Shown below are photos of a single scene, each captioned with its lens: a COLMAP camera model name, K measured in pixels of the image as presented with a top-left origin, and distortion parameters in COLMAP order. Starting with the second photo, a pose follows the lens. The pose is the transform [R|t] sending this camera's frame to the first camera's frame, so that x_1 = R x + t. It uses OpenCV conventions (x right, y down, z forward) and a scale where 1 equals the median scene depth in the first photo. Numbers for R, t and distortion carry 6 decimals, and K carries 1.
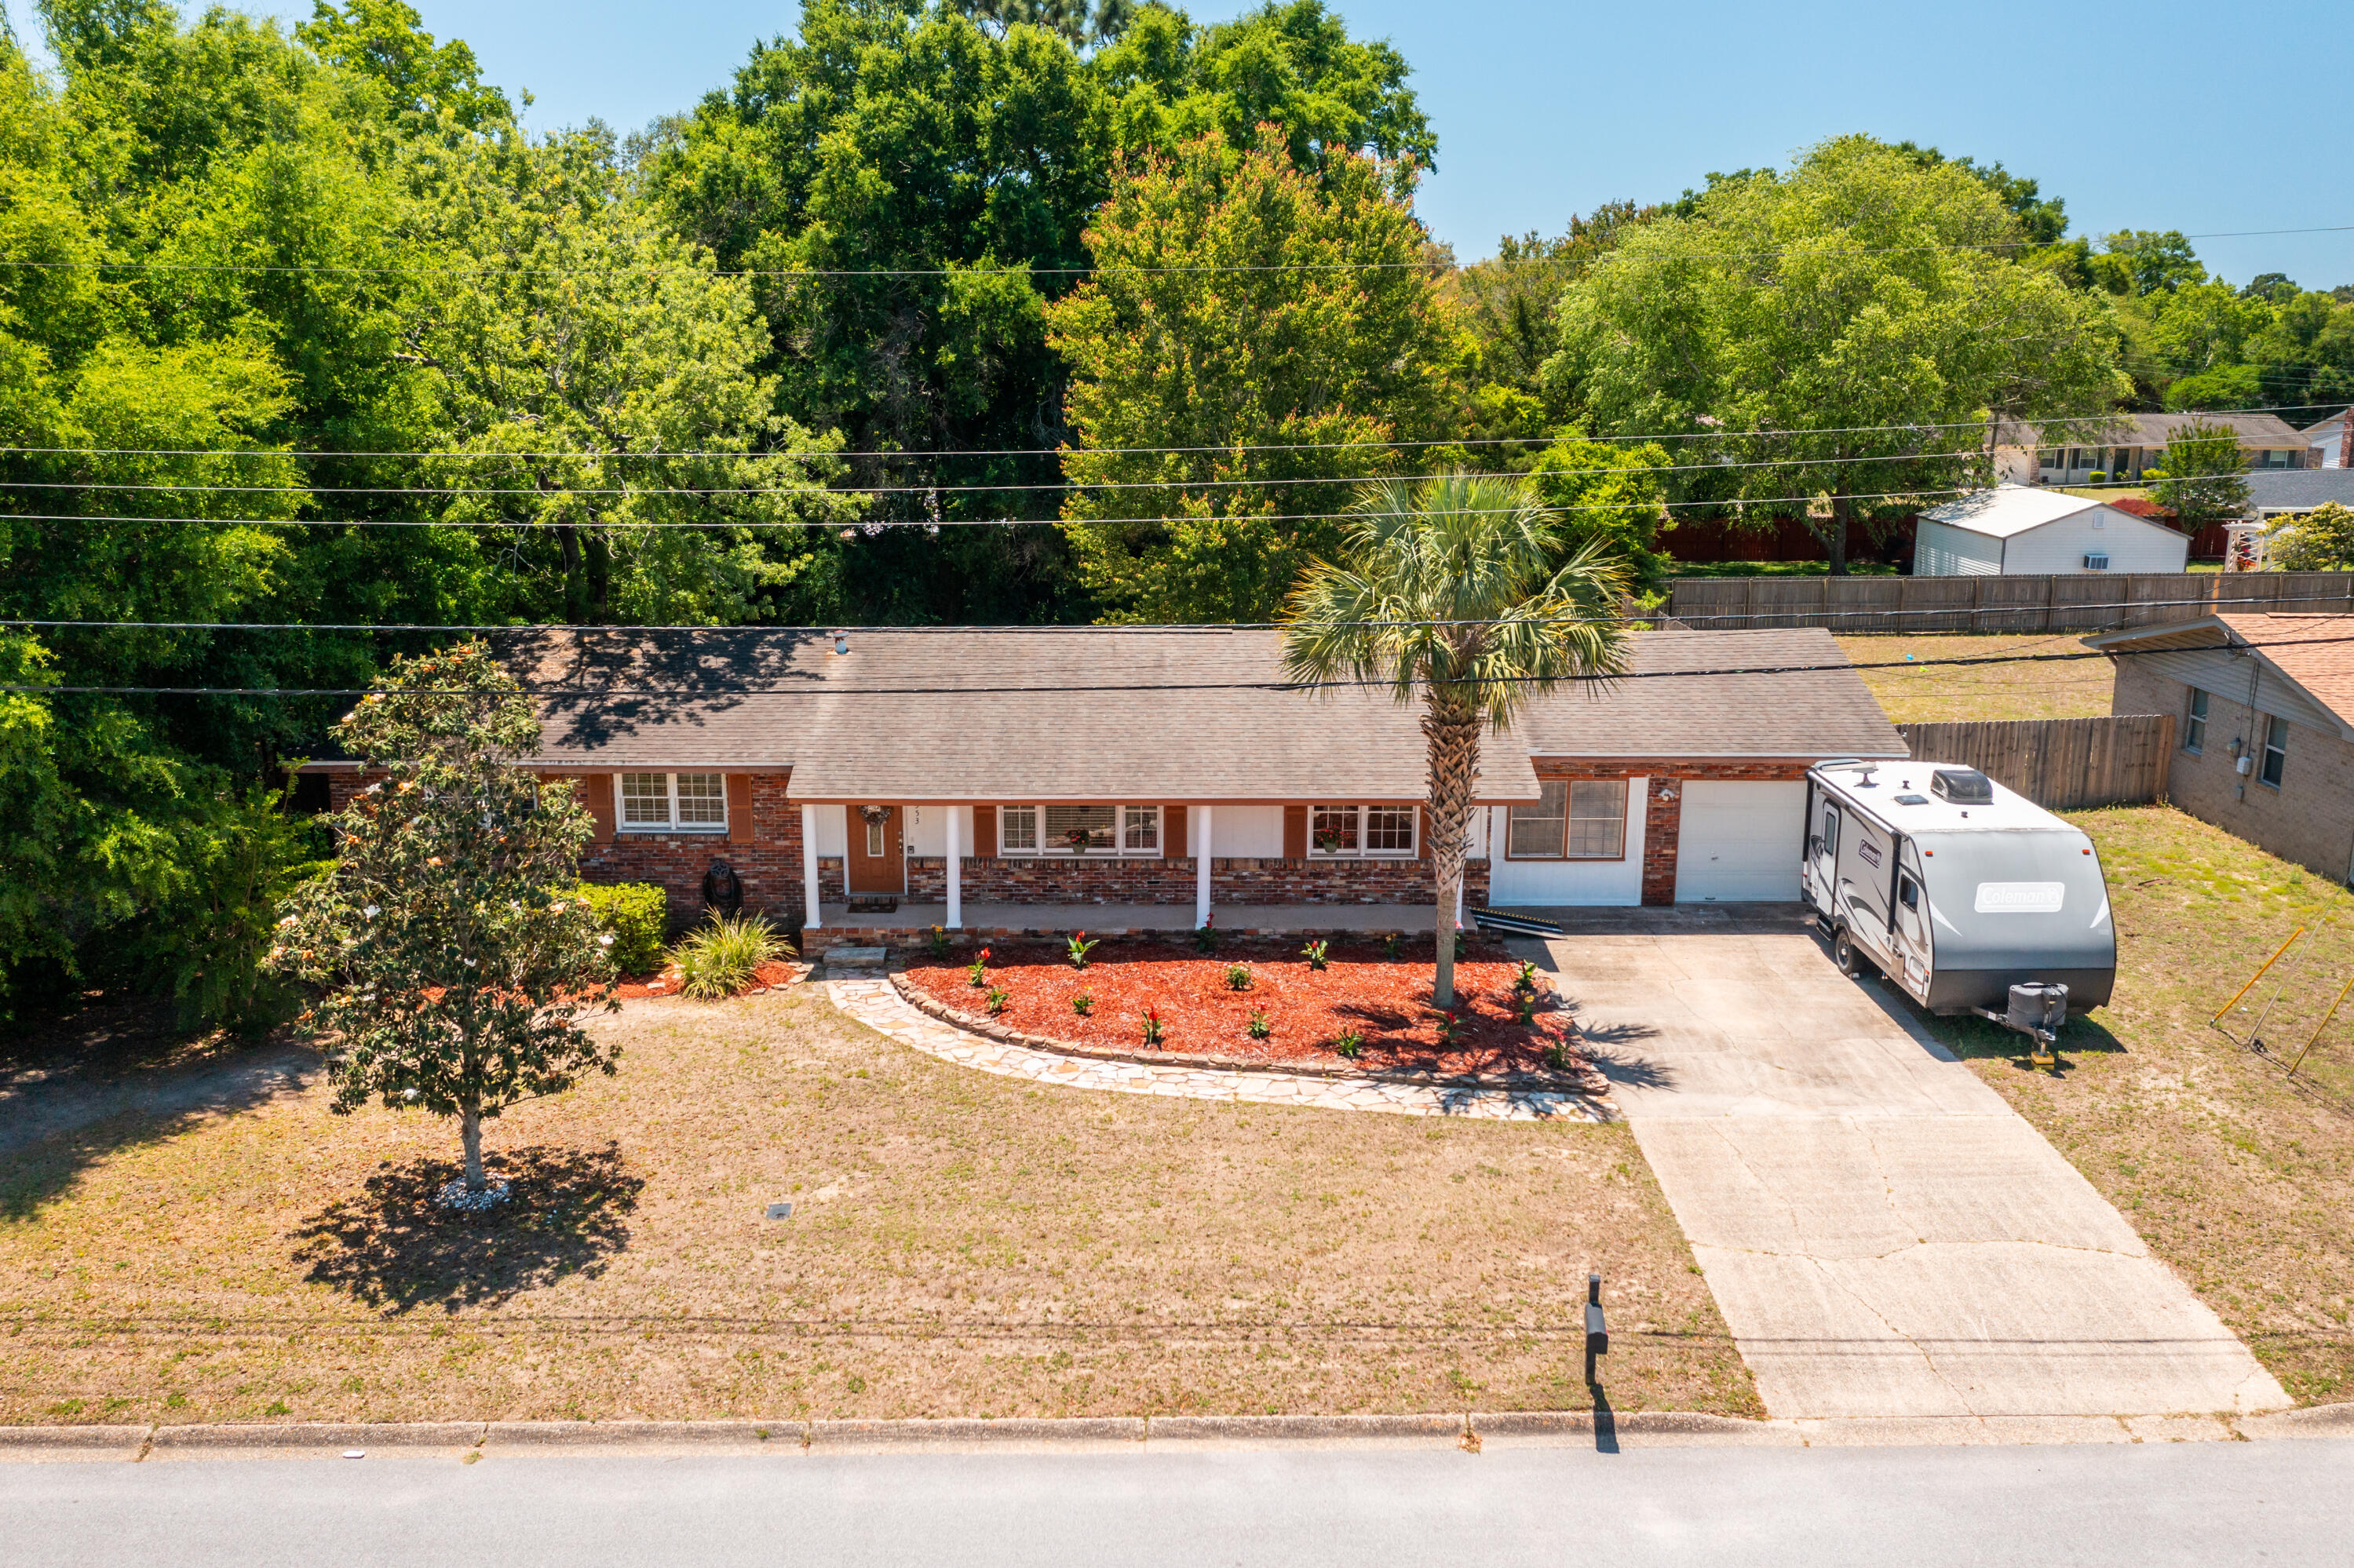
lens RADIAL K [[1969.4, 0, 1177.0], [0, 1969.4, 784.0], [0, 0, 1]] dist [-0.012092, 0.015083]
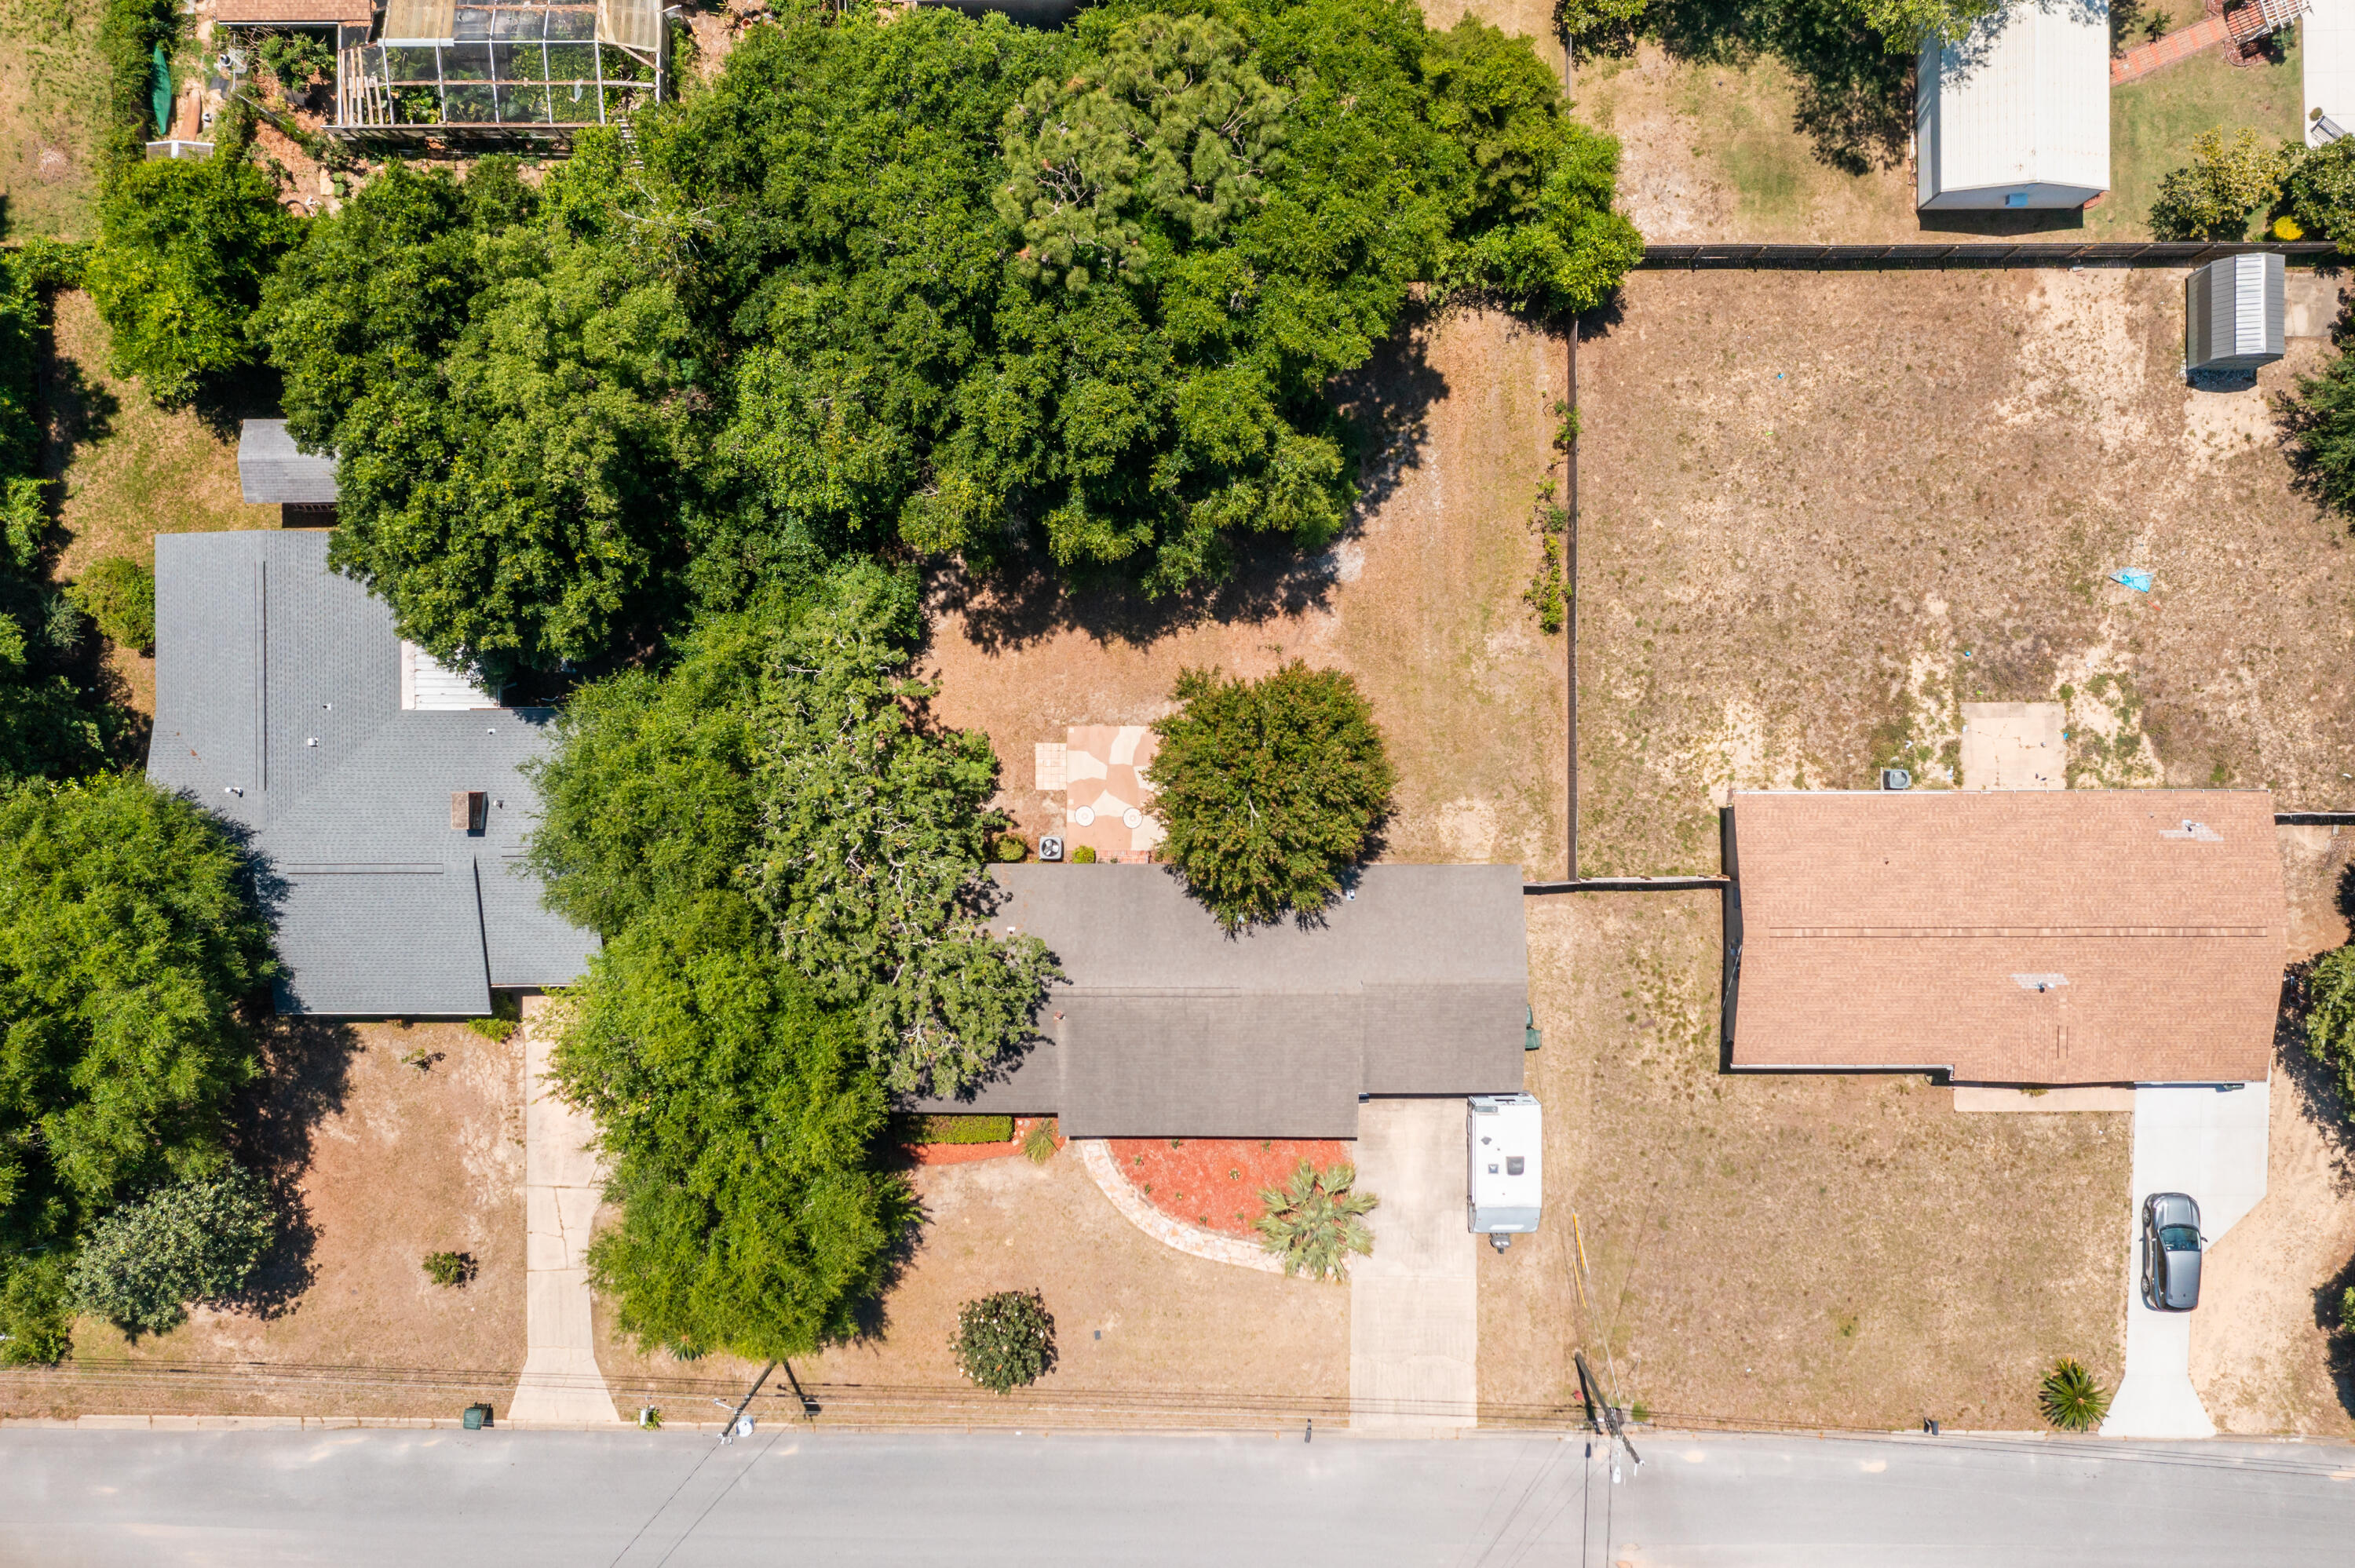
lens RADIAL K [[1970.2, 0, 1177.5], [0, 1970.2, 784.0], [0, 0, 1]] dist [-0.012092, 0.015083]
pose [[0.999799, 0.010505, -0.017048, -0.007093], [0.014229, 0.226357, 0.973941, -3.053078], [0.014091, -0.973988, 0.226162, 1.031297]]
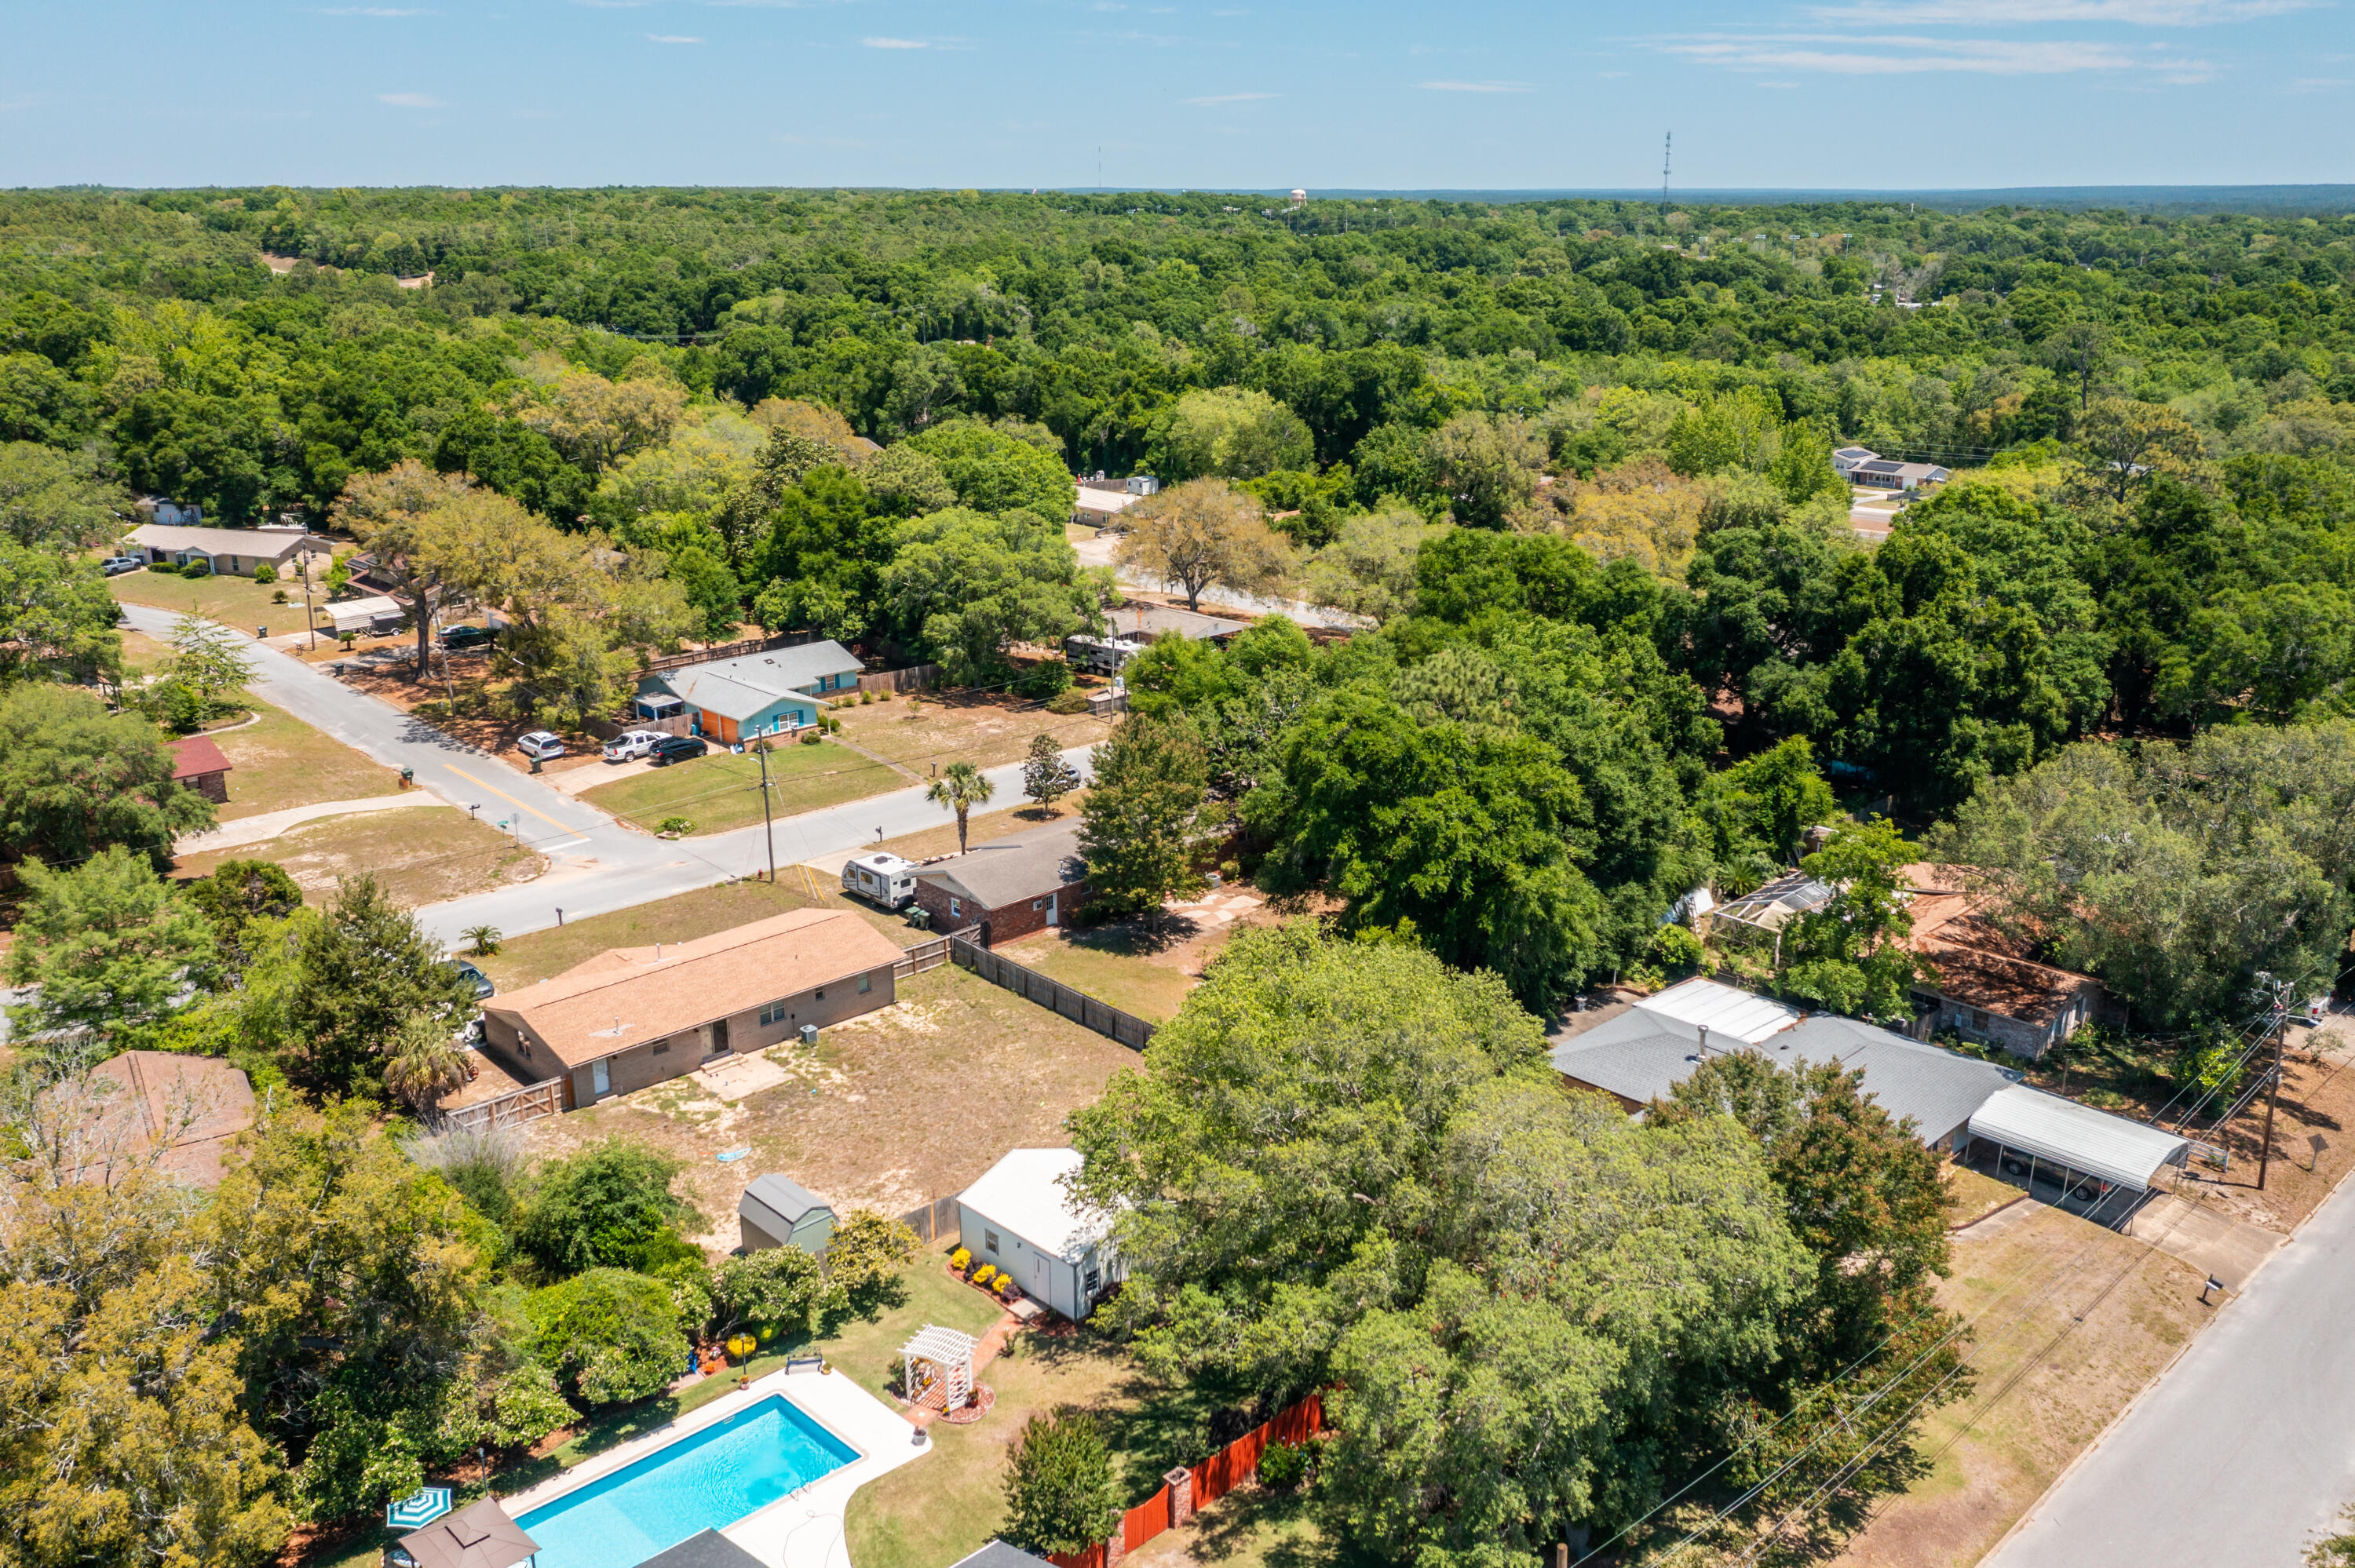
lens RADIAL K [[1908.4, 0, 1177.5], [0, 1908.4, 784.0], [0, 0, 1]] dist [-0.002184, -0.000672]
pose [[-0.725093, 0.199644, -0.659077, 3.077339], [-0.162534, 0.880404, 0.445501, -2.458772], [0.669196, 0.430152, -0.605926, 4.523825]]
